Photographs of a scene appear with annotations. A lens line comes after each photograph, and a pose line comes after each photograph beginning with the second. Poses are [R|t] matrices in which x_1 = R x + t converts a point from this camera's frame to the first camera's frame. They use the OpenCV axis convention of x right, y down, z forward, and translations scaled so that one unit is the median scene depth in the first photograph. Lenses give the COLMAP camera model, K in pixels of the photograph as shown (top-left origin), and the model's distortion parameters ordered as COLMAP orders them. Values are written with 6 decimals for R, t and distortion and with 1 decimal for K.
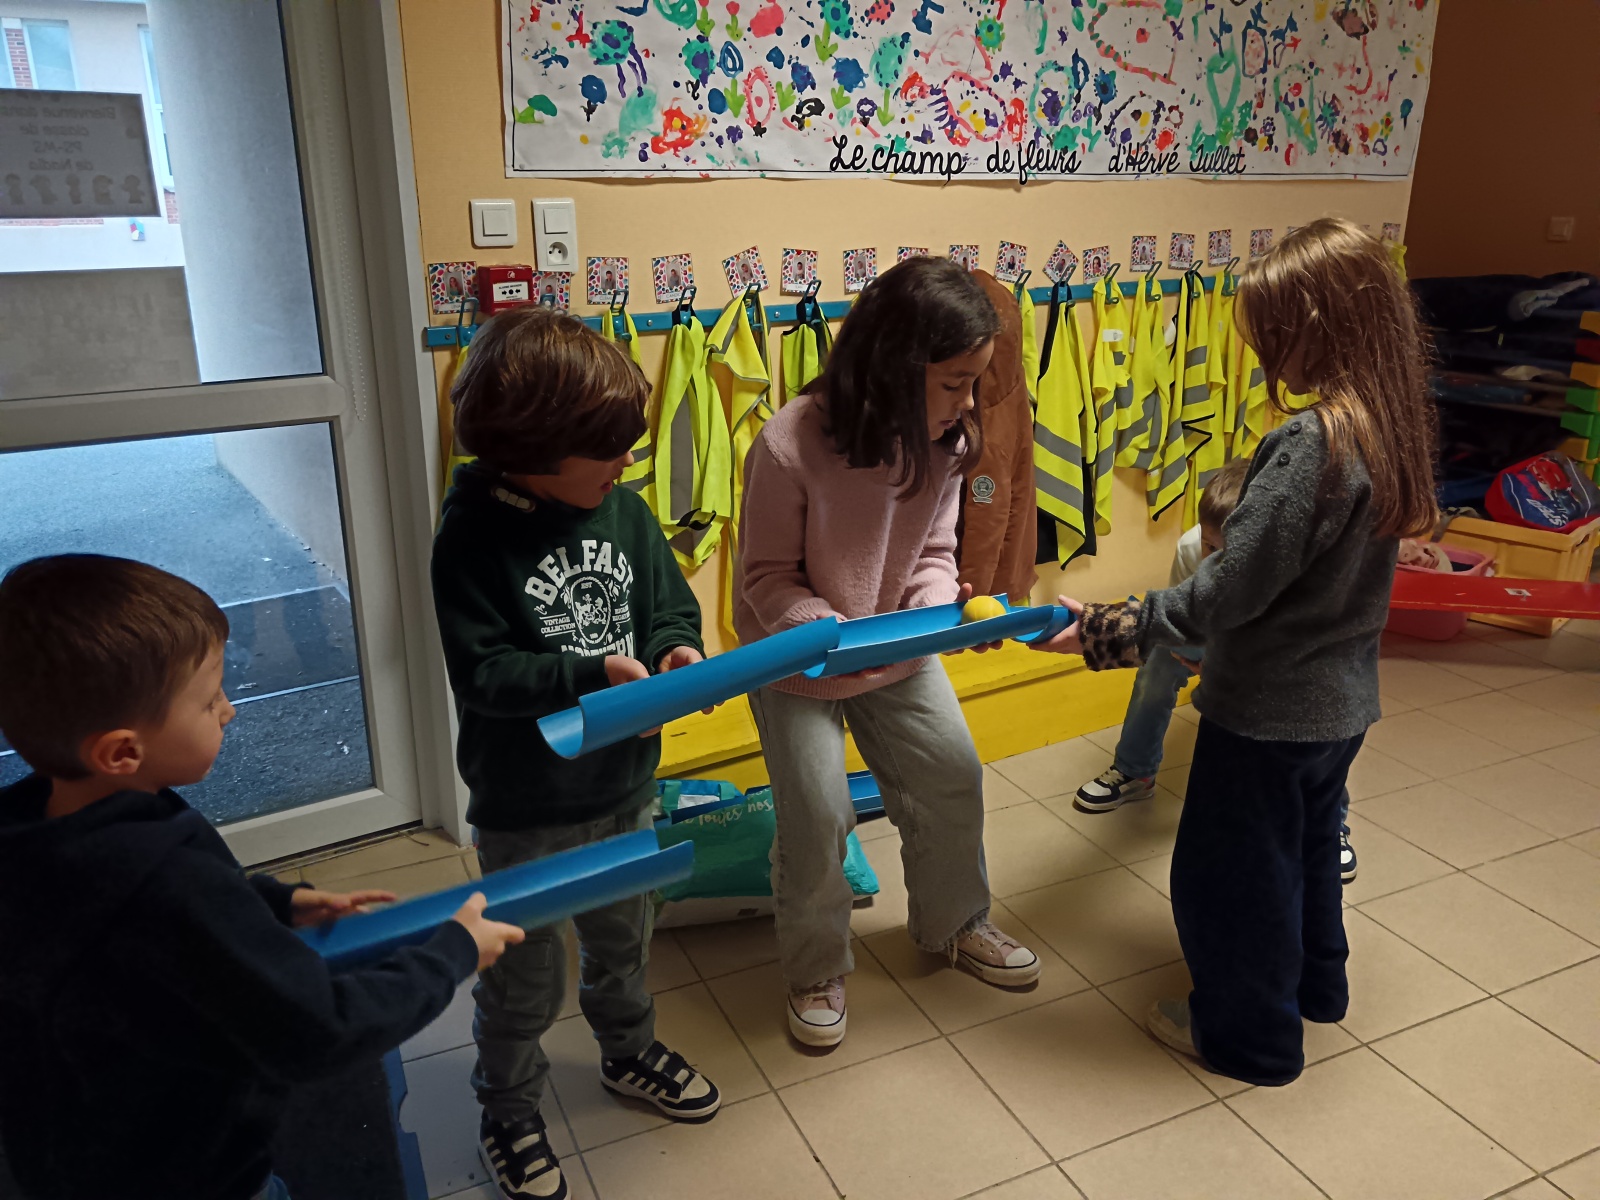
lens RADIAL K [[1249.0, 0, 800.5], [0, 1249.0, 593.6], [0, 0, 1]] dist [-0.005113, 0.003625]
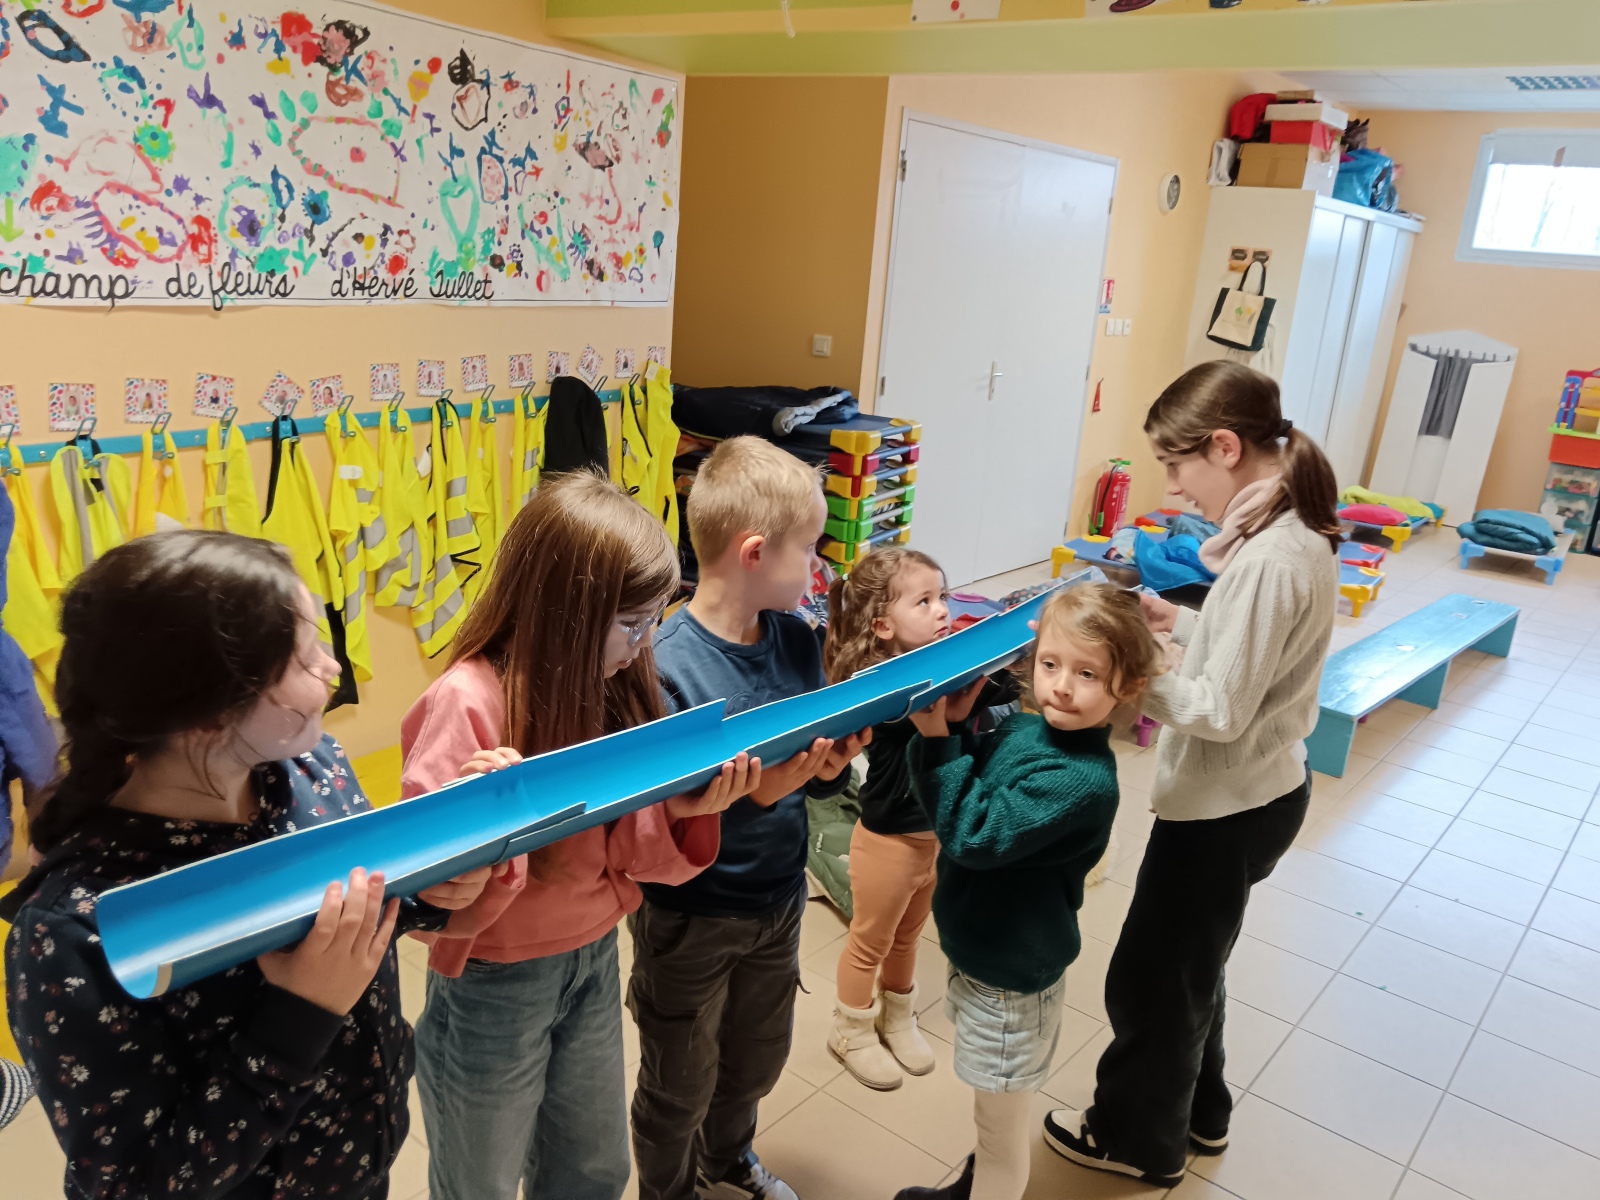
lens RADIAL K [[1249.0, 0, 802.9], [0, 1249.0, 593.4], [0, 0, 1]] dist [-0.005113, 0.003625]
pose [[0.896195, -0.050449, 0.440783, 0.132409], [0.064129, 0.997810, -0.016184, -0.077682], [-0.439002, 0.042771, 0.897468, 0.031298]]
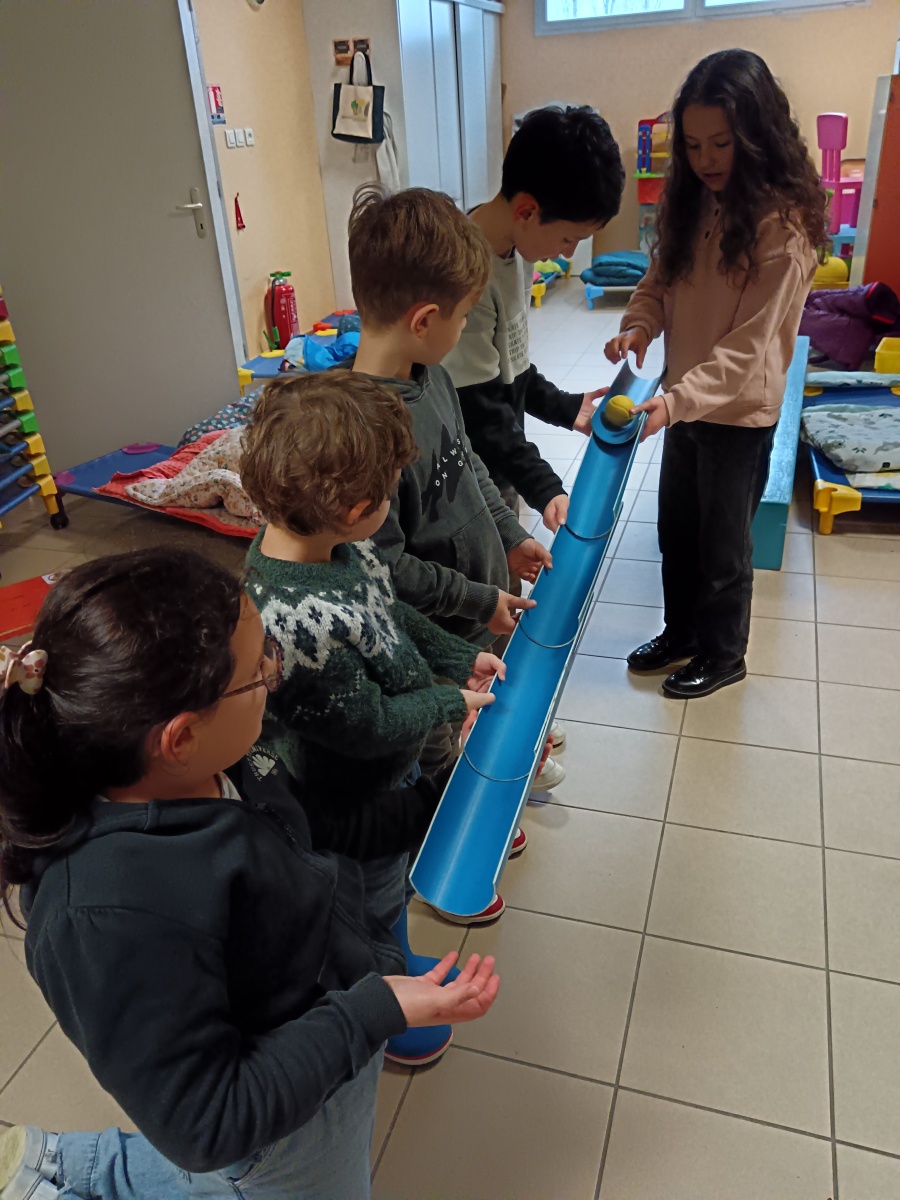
lens RADIAL K [[936.7, 0, 447.6], [0, 936.7, 600.6], [0, 0, 1]] dist [-0.005113, 0.003625]
pose [[0.682131, -0.376451, 0.626883, 0.494736], [0.290155, 0.926265, 0.240506, -0.076135], [-0.671199, 0.017837, 0.741063, 0.257947]]
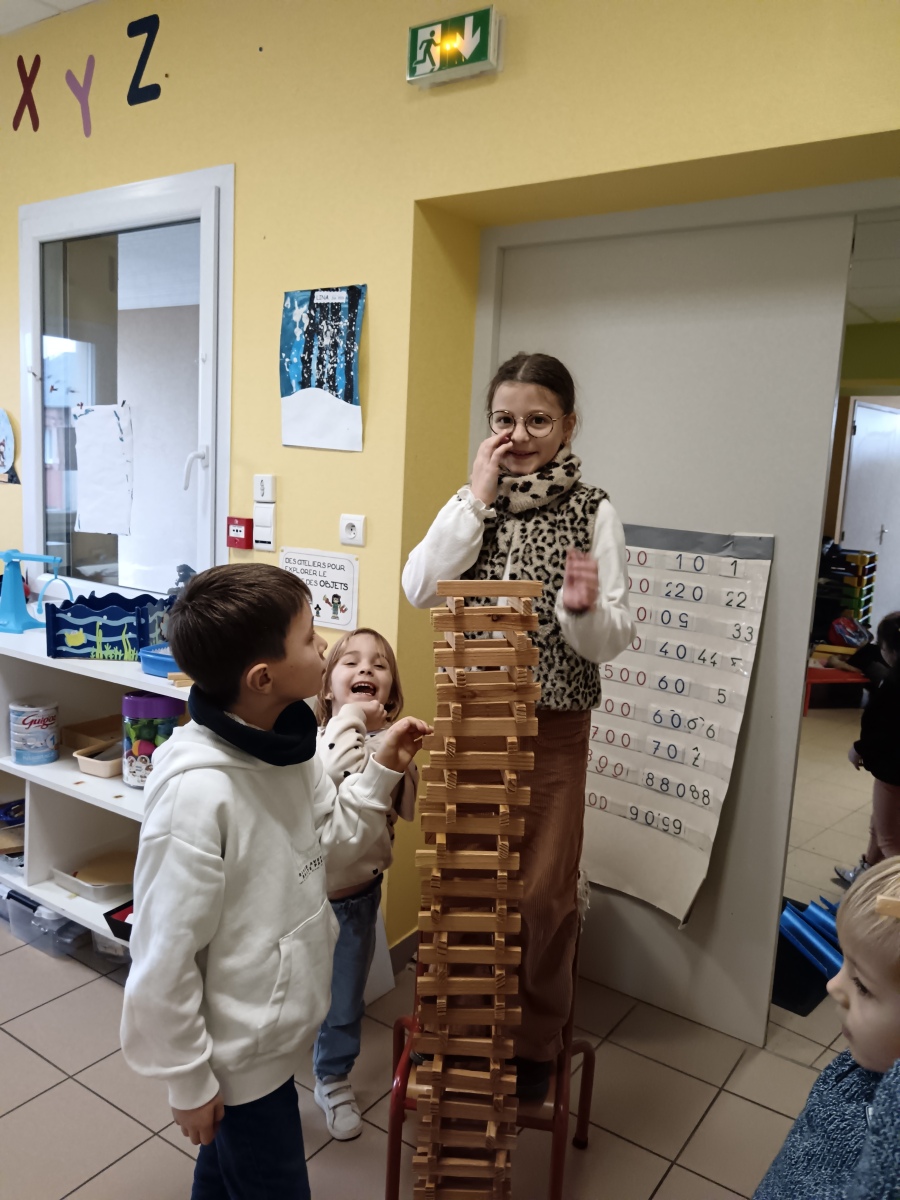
lens RADIAL K [[936.7, 0, 450.8], [0, 936.7, 605.1], [0, 0, 1]] dist [-0.005113, 0.003625]
pose [[0.934616, -0.021297, 0.355020, -0.789686], [0.081291, 0.984573, -0.154943, 0.086724], [-0.346243, 0.173672, 0.921929, -0.373194]]
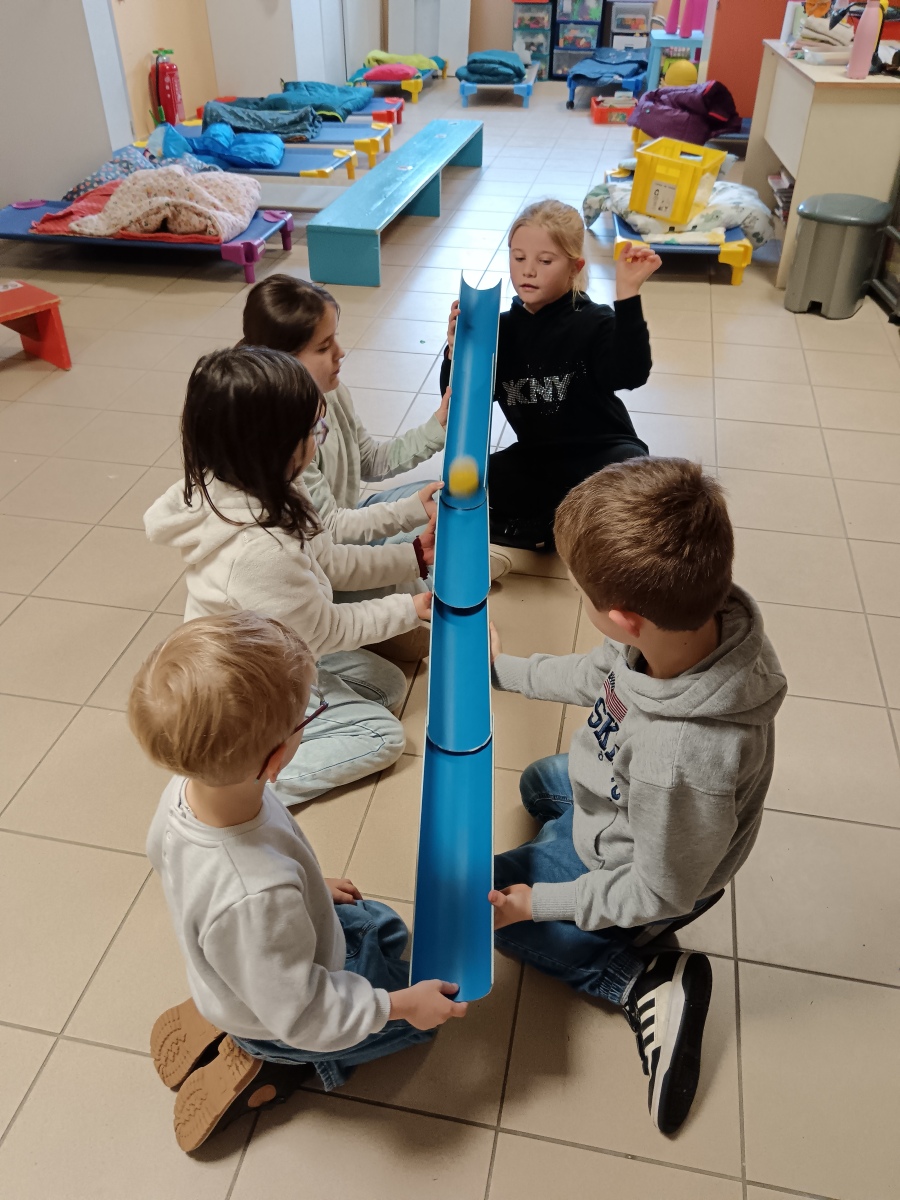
lens RADIAL K [[936.7, 0, 447.8], [0, 936.7, 598.9], [0, 0, 1]] dist [-0.005113, 0.003625]
pose [[0.601312, -0.483620, 0.636032, 0.297009], [0.262072, 0.871359, 0.414790, -0.001032], [-0.754813, -0.082732, 0.650702, 0.094312]]
